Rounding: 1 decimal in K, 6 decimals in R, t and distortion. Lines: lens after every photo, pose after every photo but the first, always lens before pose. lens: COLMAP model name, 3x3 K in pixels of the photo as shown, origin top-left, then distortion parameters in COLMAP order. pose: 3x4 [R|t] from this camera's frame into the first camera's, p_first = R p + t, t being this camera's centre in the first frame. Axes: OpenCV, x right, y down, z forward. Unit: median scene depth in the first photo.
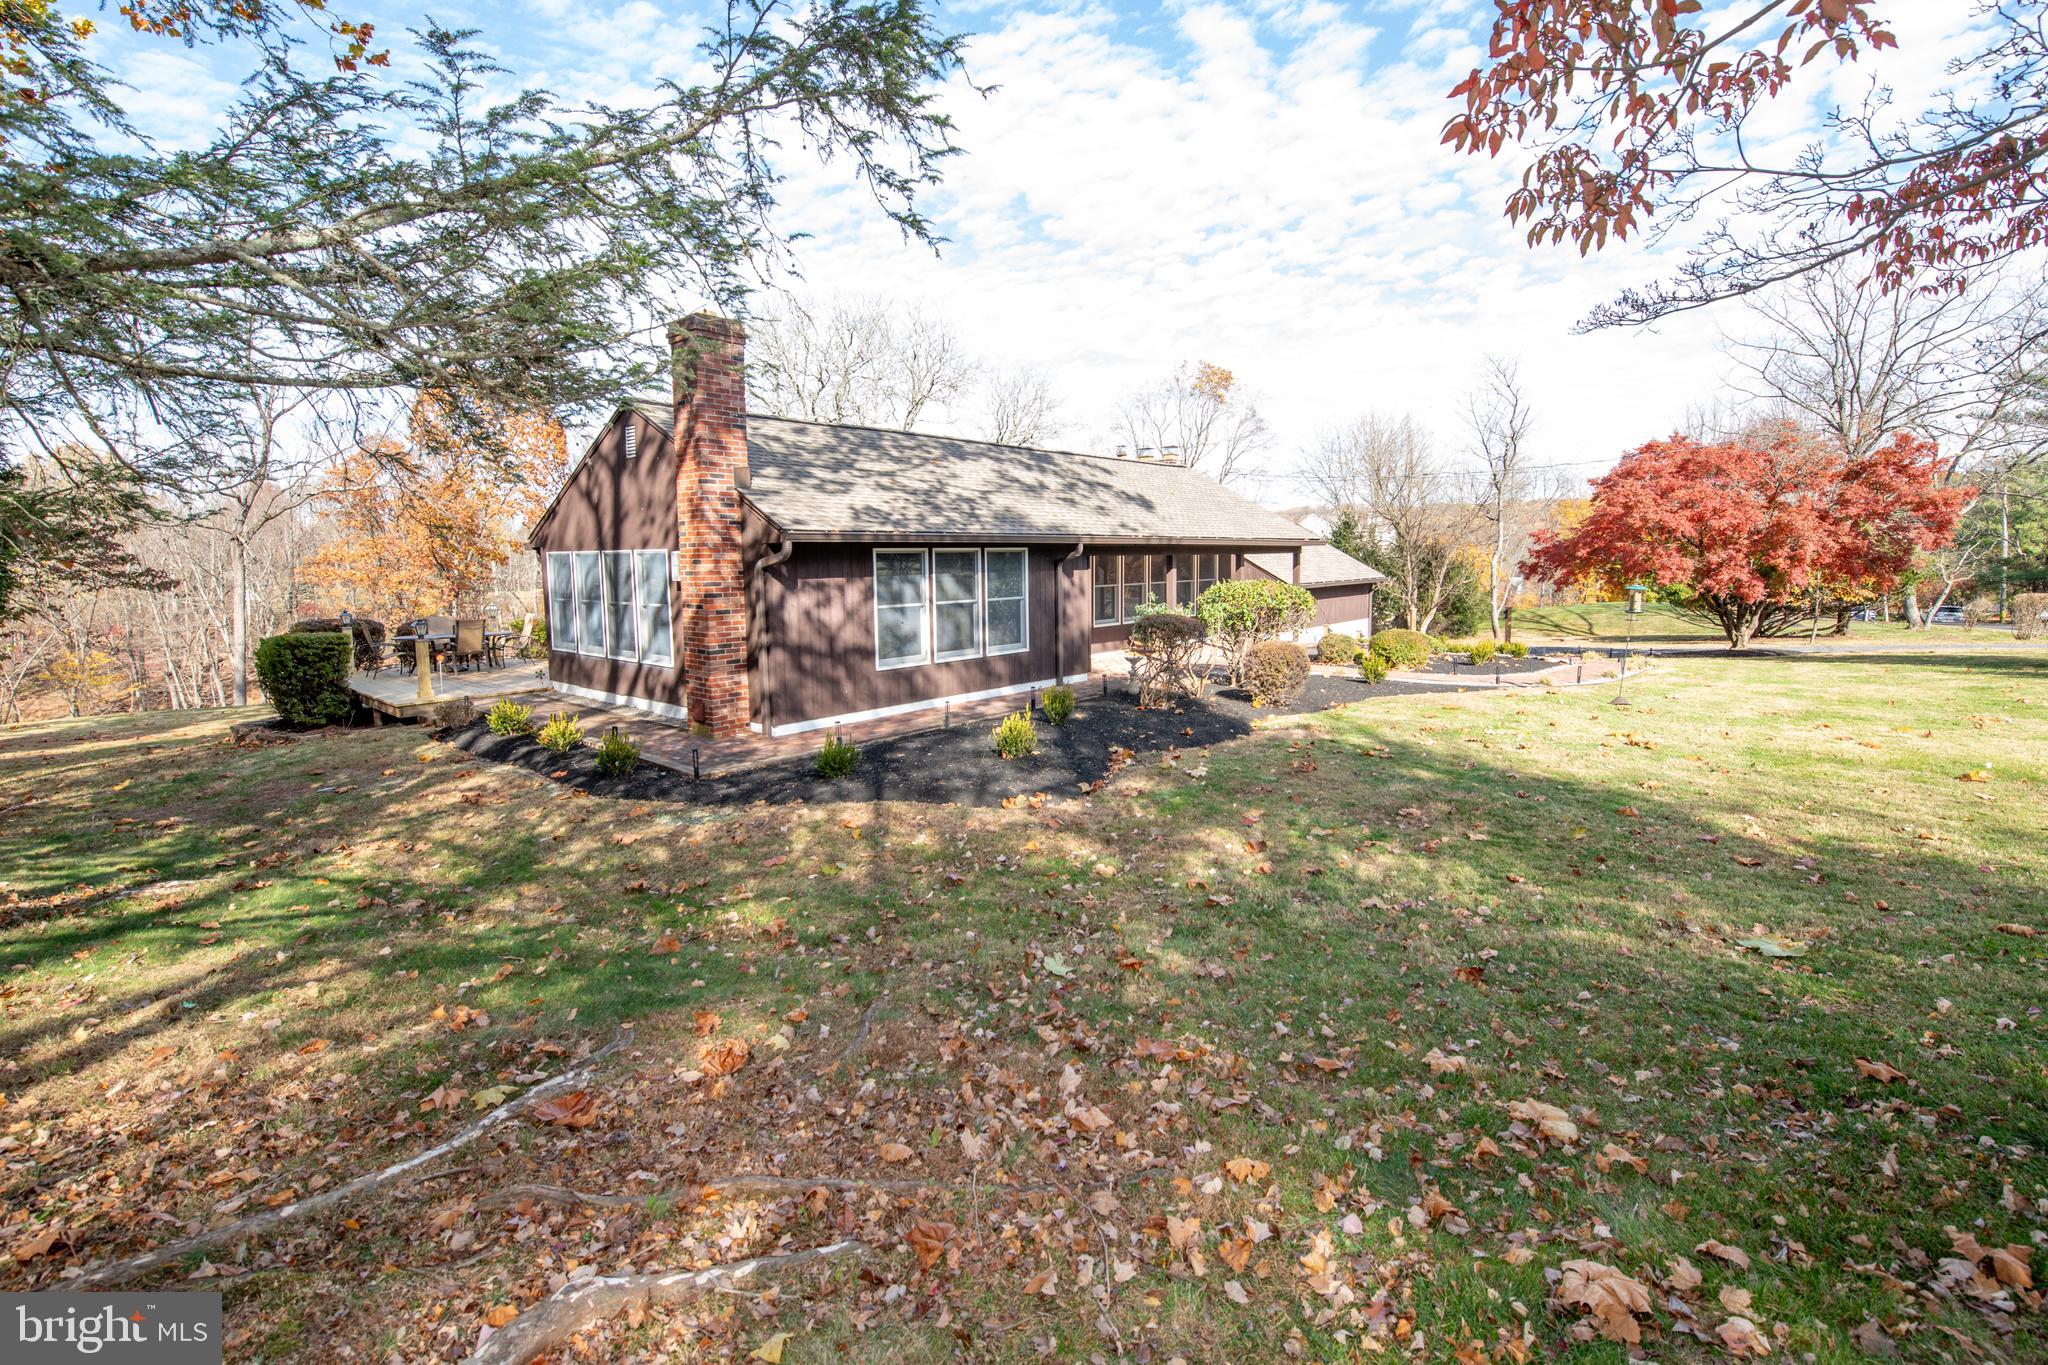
lens RADIAL K [[839.4, 0, 1084.7], [0, 839.4, 663.9], [0, 0, 1]] dist [-0.009276, -0.000108]
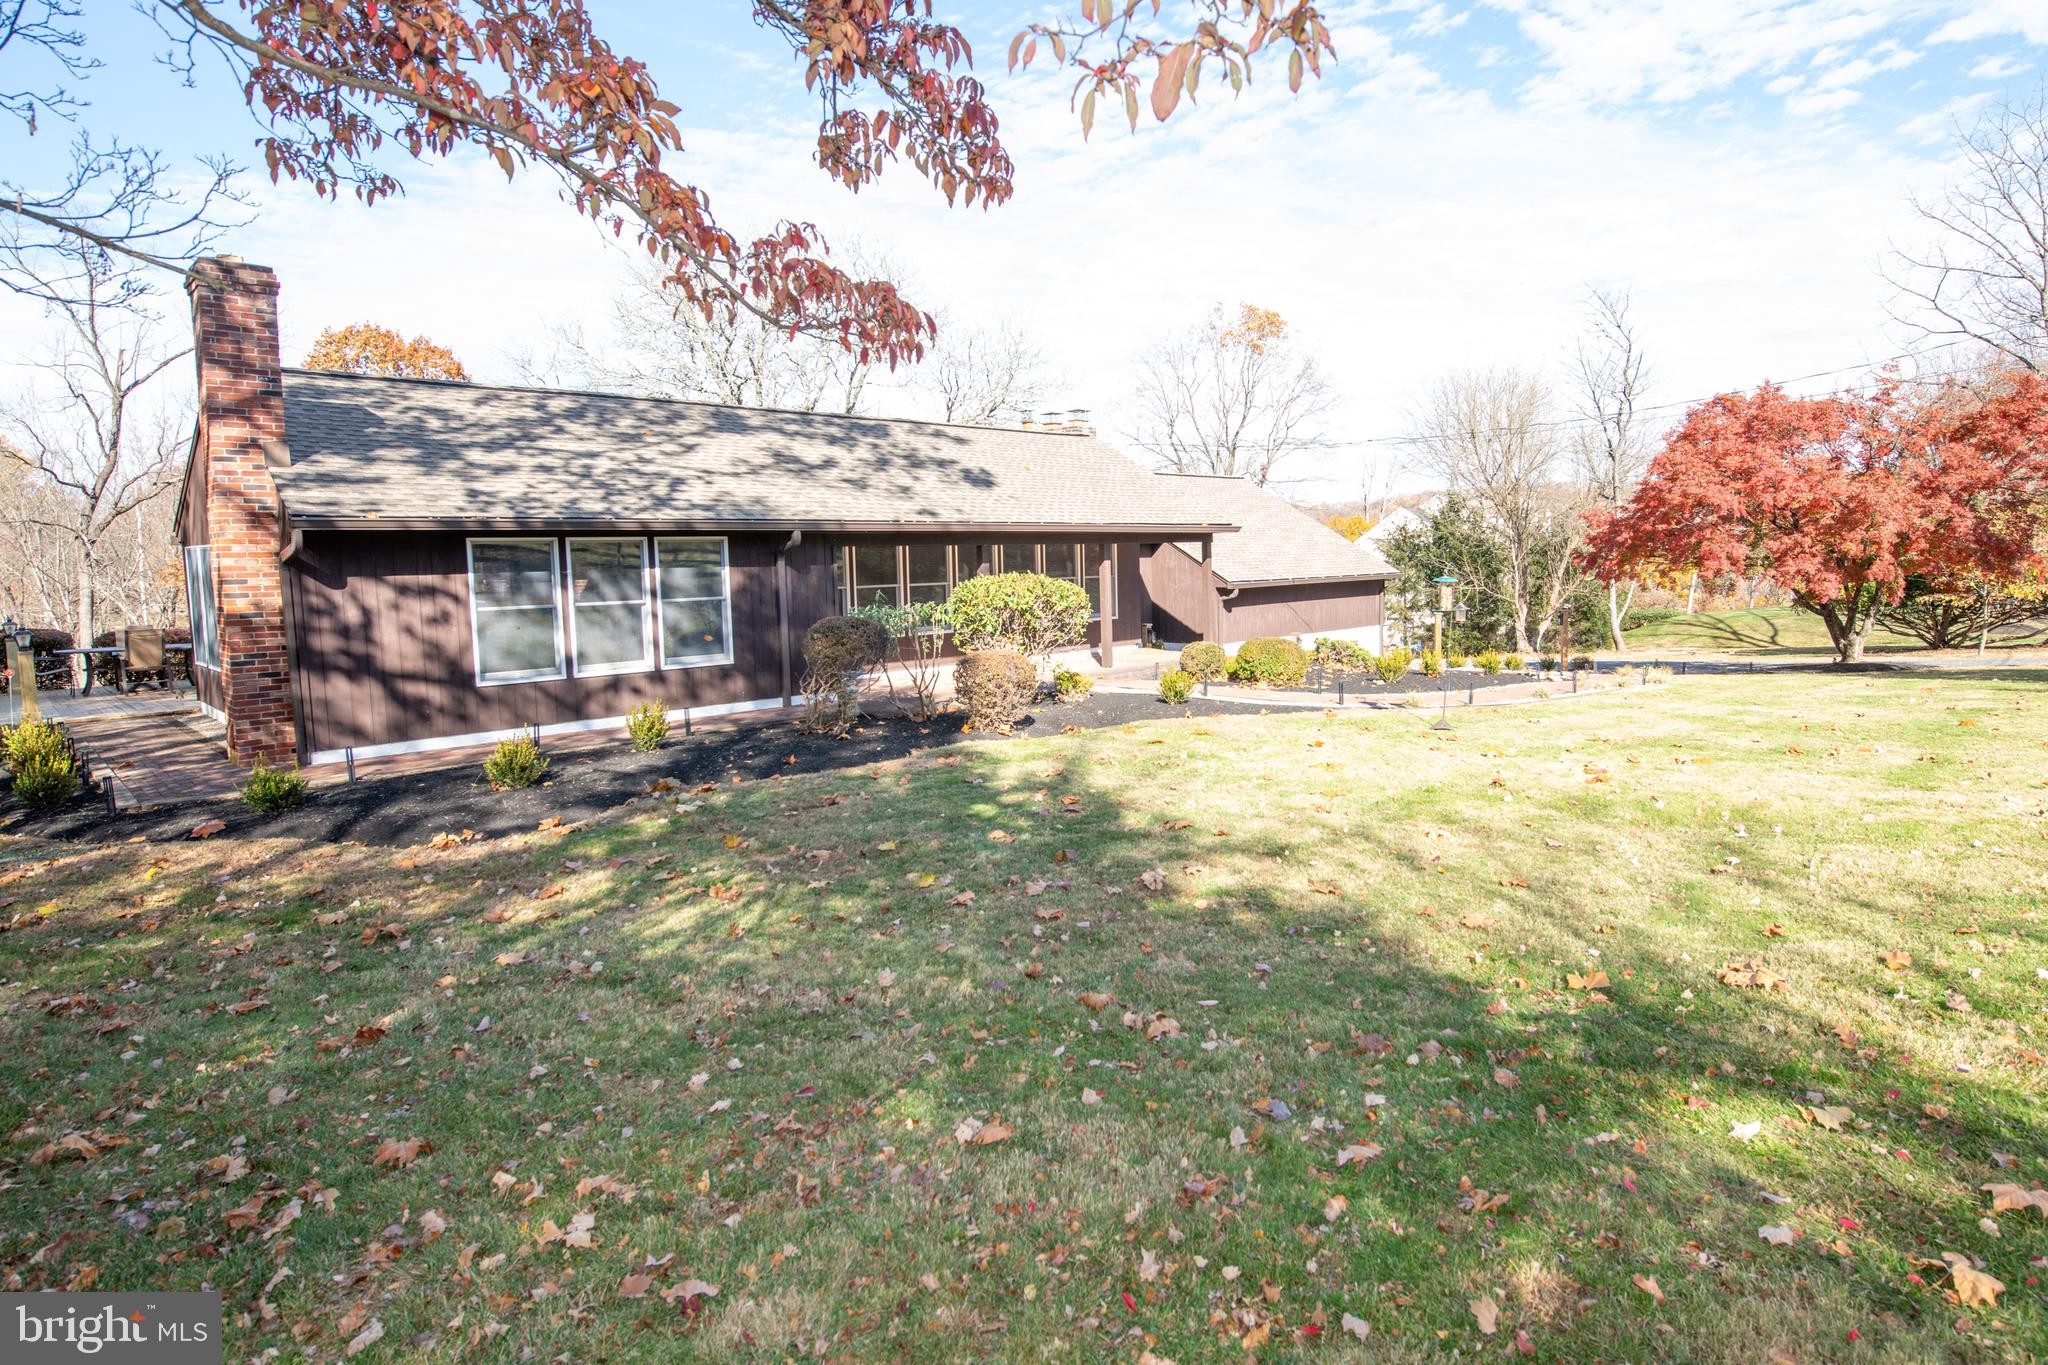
lens RADIAL K [[1046.5, 0, 1024.0], [0, 1046.5, 682.5], [0, 0, 1]] dist [0.001011, 0.000075]
pose [[0.998474, 0.000514, -0.055230, 0.127866], [-0.000572, 0.999999, -0.001046, 0.001884], [0.055229, 0.001076, 0.998473, 0.001494]]
